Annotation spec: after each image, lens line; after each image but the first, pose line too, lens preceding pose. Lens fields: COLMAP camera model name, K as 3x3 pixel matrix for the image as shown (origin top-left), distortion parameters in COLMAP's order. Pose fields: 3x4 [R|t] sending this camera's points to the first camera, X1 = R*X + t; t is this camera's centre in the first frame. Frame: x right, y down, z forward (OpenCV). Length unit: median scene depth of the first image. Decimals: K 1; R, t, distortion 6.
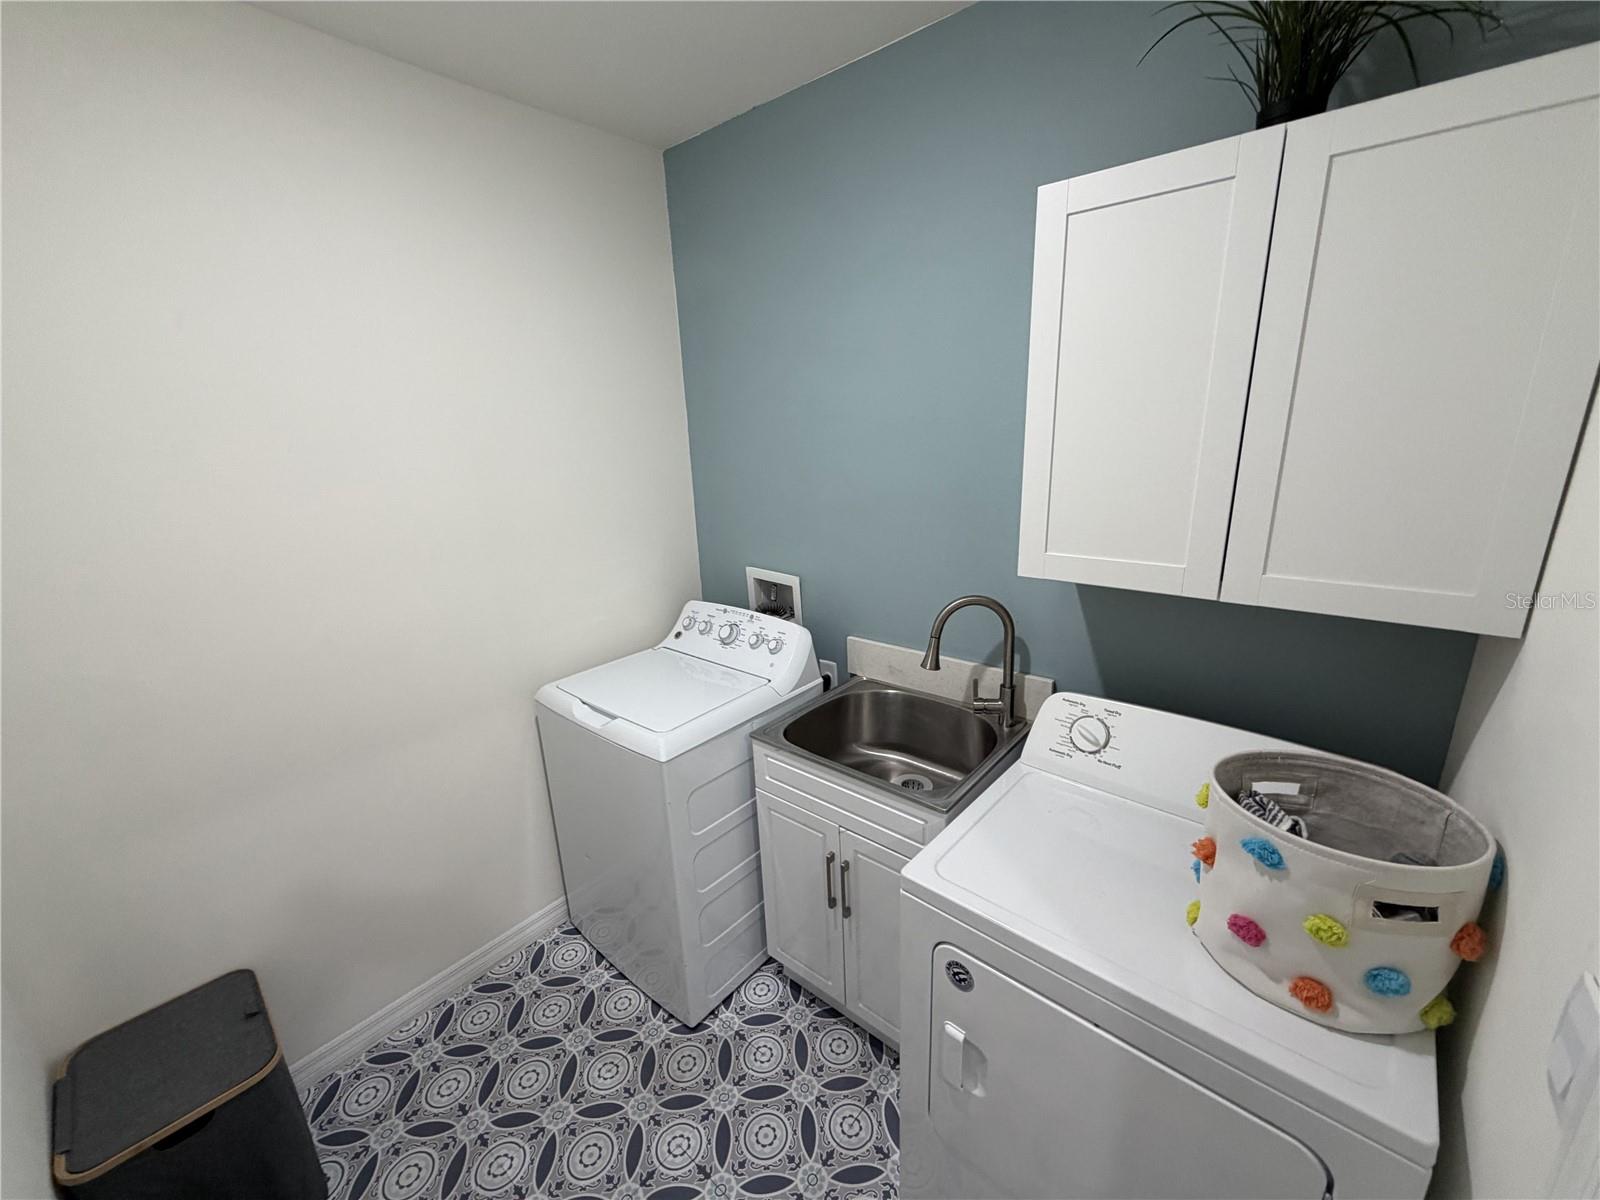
lens RADIAL K [[641.5, 0, 798.2], [0, 641.5, 602.9], [0, 0, 1]] dist [0.002209, 0.000061]
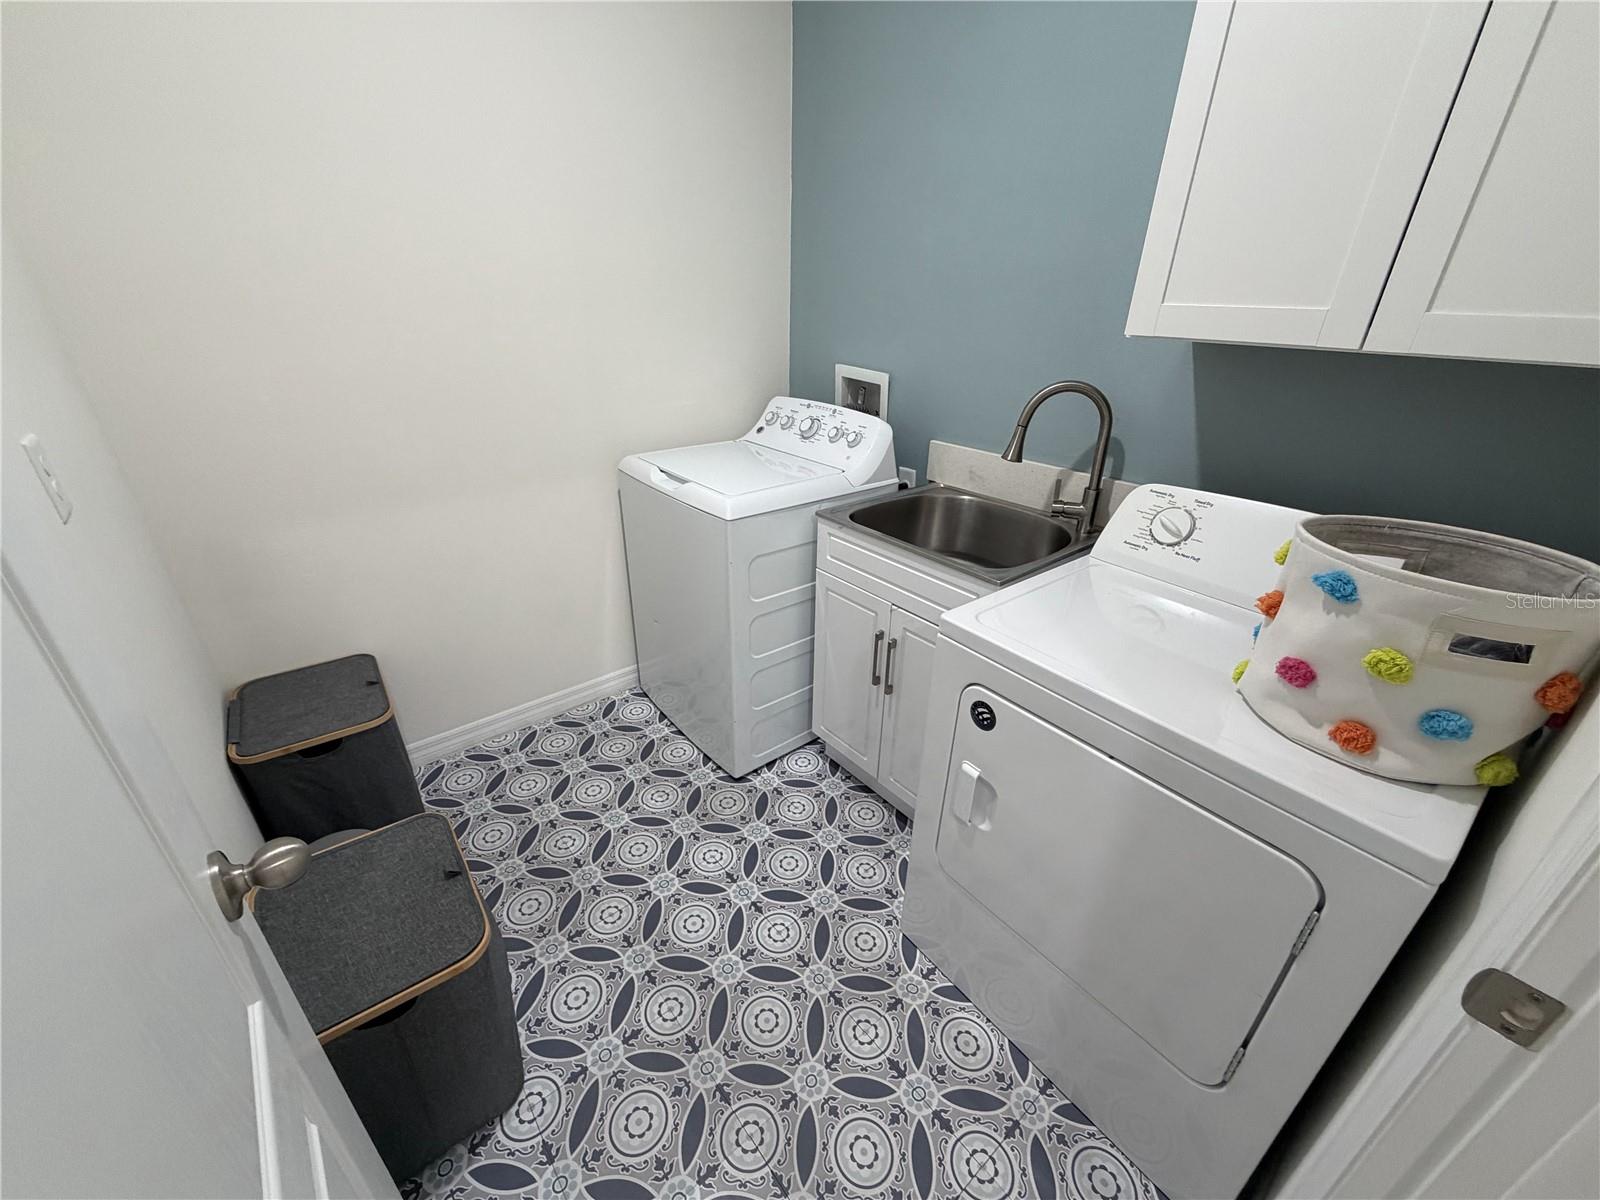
lens RADIAL K [[641.5, 0, 798.2], [0, 641.5, 602.9], [0, 0, 1]] dist [0.002209, 0.000061]
pose [[0.982828, 0.129664, -0.131287, 0.047479], [-0.104175, 0.977161, 0.185214, 0.161004], [0.152304, -0.168356, 0.973889, -0.005100]]
